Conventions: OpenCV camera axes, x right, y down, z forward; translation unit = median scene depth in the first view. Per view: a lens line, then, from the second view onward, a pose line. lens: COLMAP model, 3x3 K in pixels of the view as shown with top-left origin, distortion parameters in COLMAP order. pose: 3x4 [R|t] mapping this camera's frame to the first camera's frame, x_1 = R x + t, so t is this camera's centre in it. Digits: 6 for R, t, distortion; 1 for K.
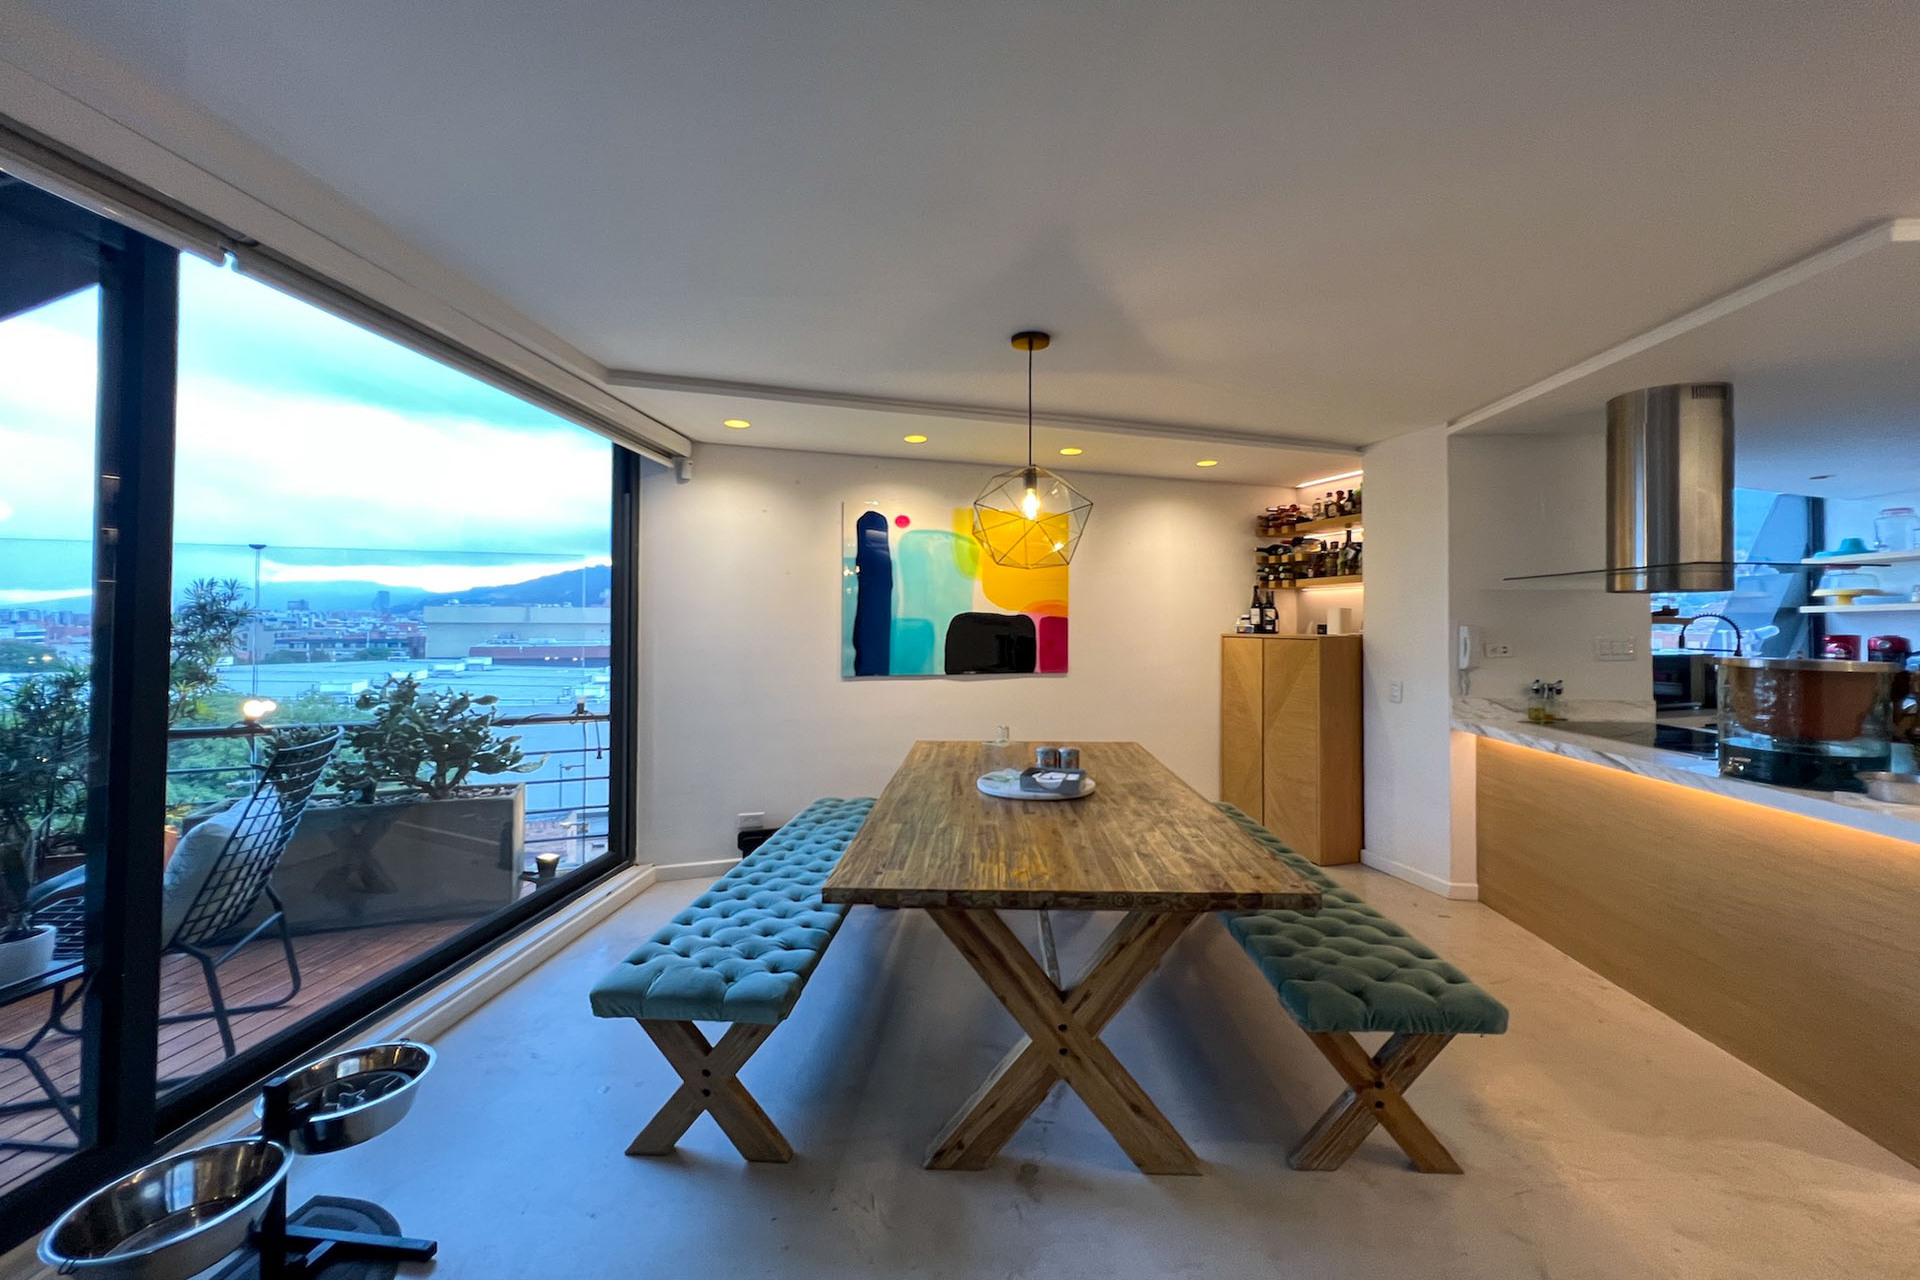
lens RADIAL K [[782.0, 0, 973.4], [0, 782.0, 617.2], [0, 0, 1]] dist [-0.001645, -0.000597]
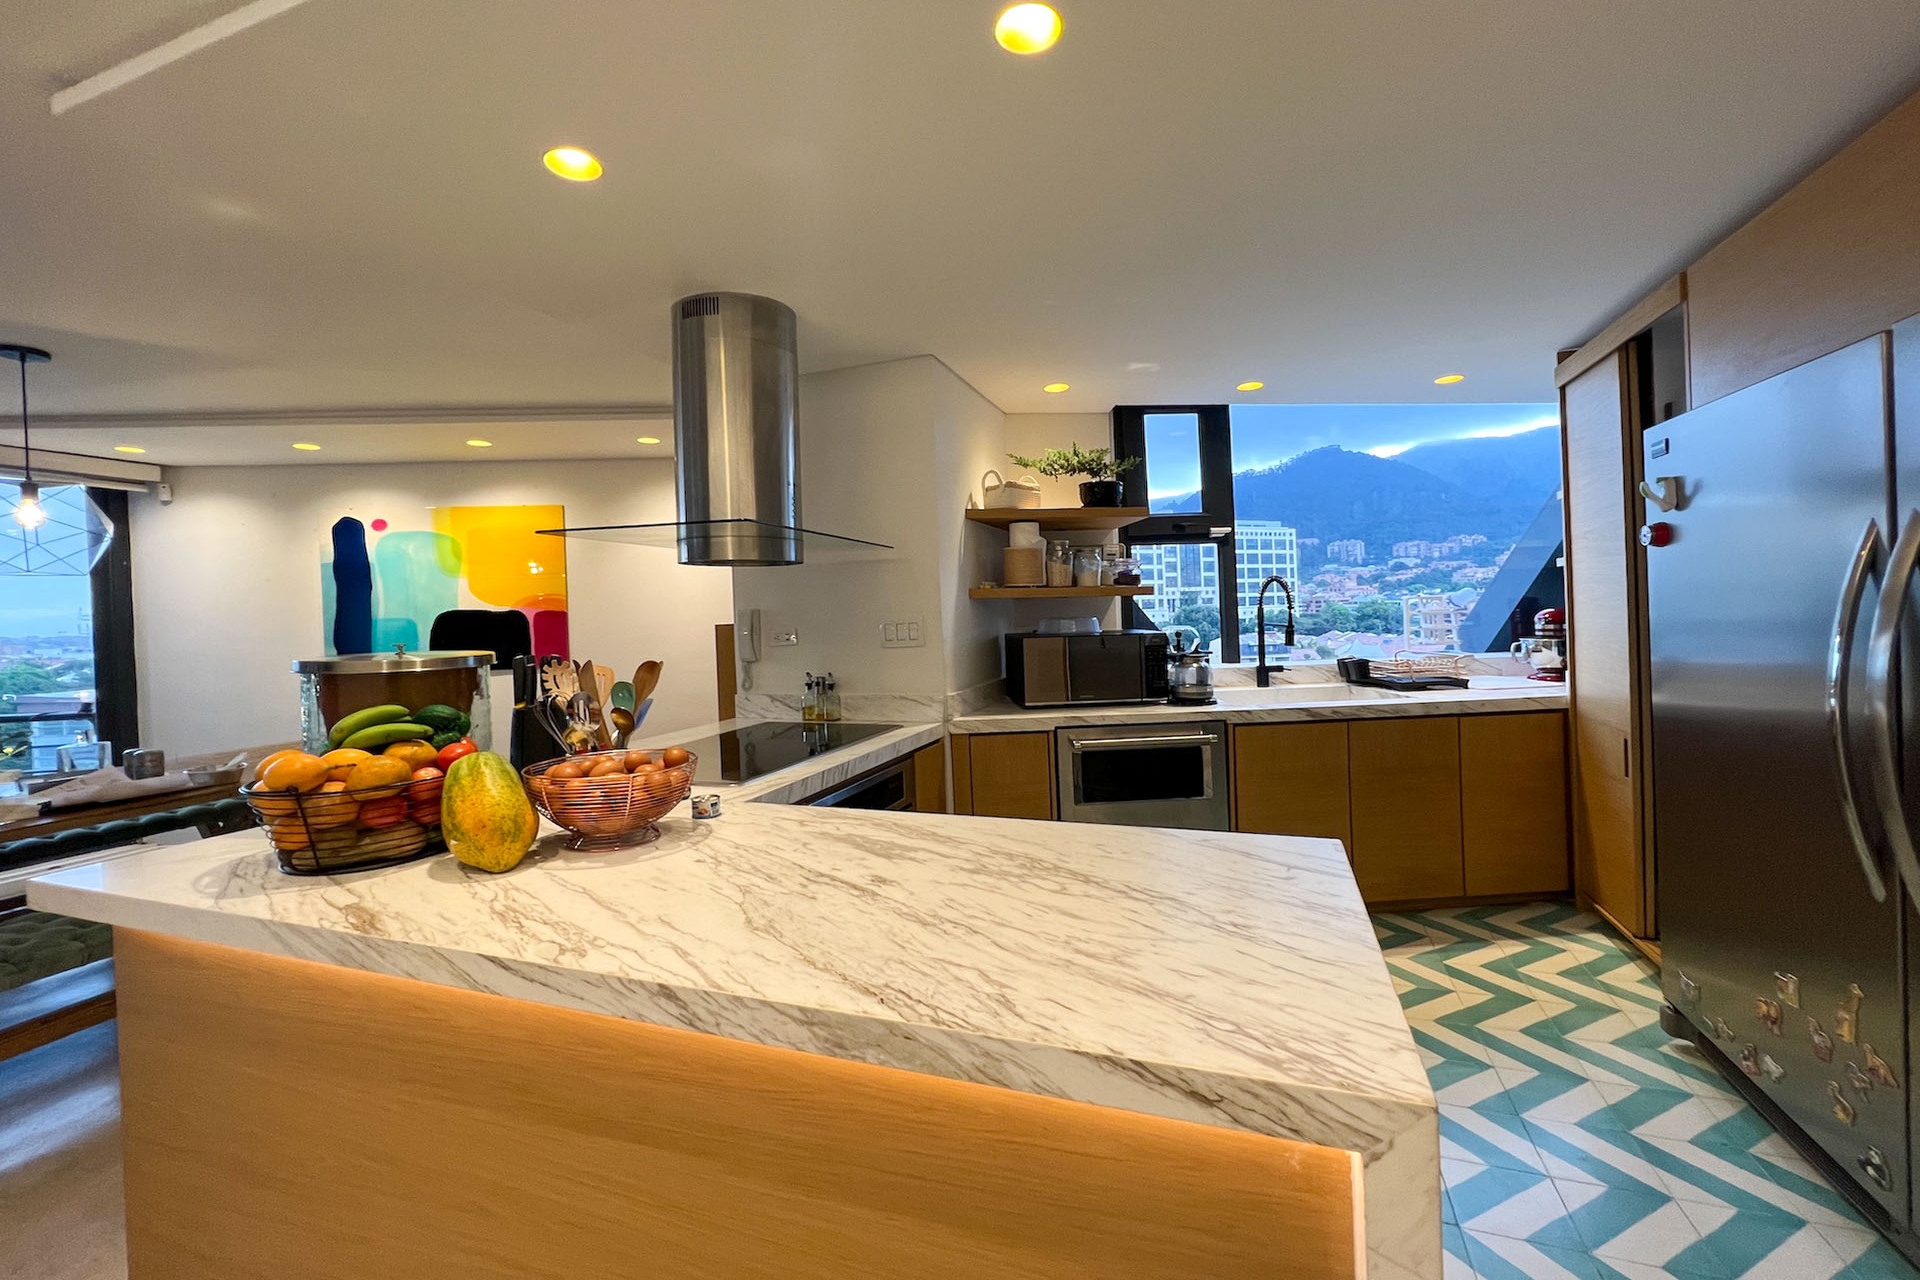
lens RADIAL K [[795.4, 0, 971.0], [0, 795.4, 620.5], [0, 0, 1]] dist [-0.001535, 0.000246]
pose [[0.963152, -0.030845, -0.267184, 0.906722], [0.037606, 0.999088, 0.020222, 0.011462], [0.266317, -0.029525, 0.963433, 0.187075]]
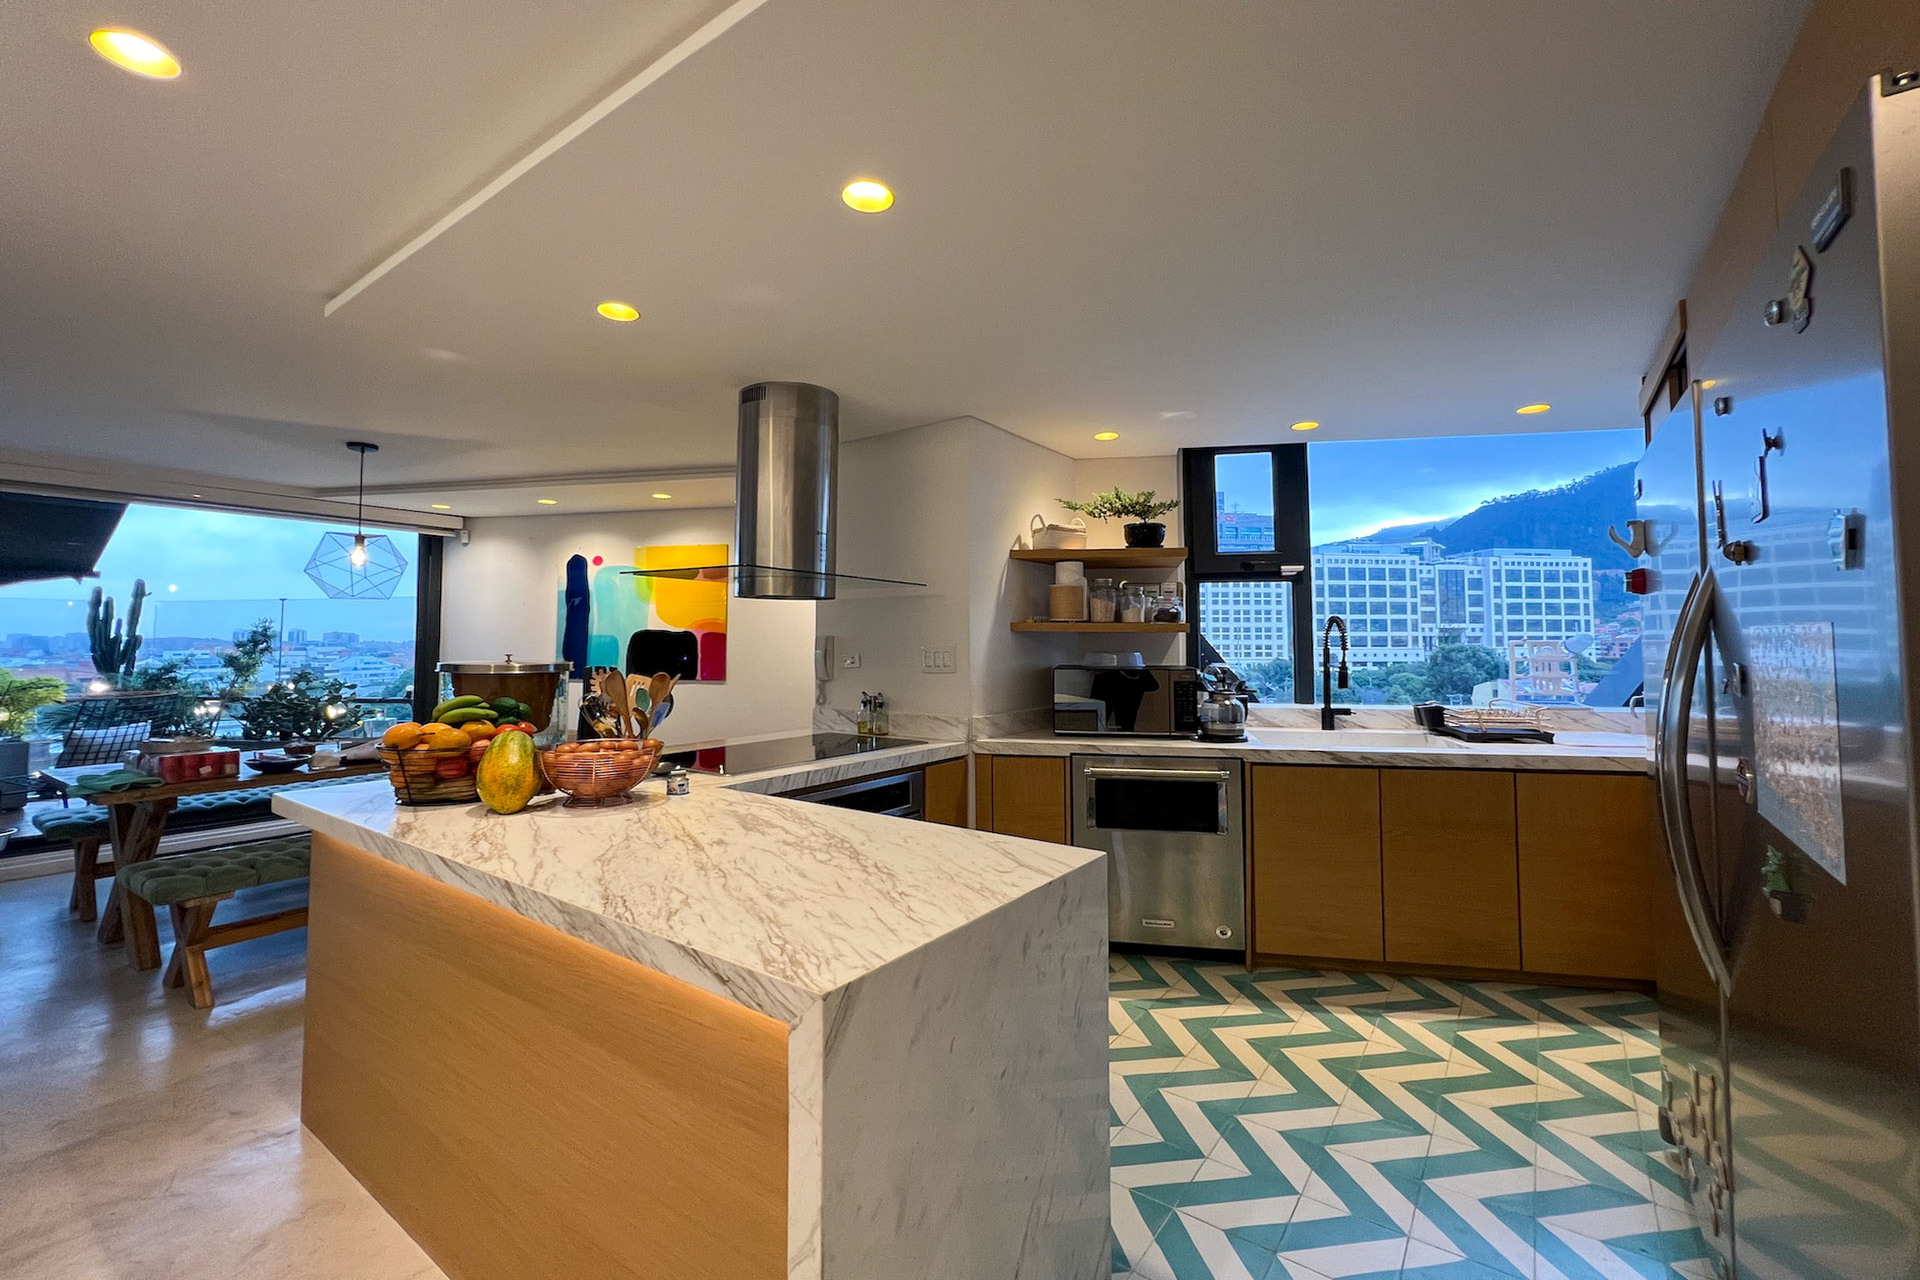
lens RADIAL K [[795.4, 0, 969.6], [0, 795.4, 608.7], [0, 0, 1]] dist [-0.001535, 0.000246]
pose [[0.853669, -0.028292, -0.520047, 1.090893], [0.010192, 0.999240, -0.037631, 0.013028], [0.520716, 0.026824, 0.853308, 0.185871]]
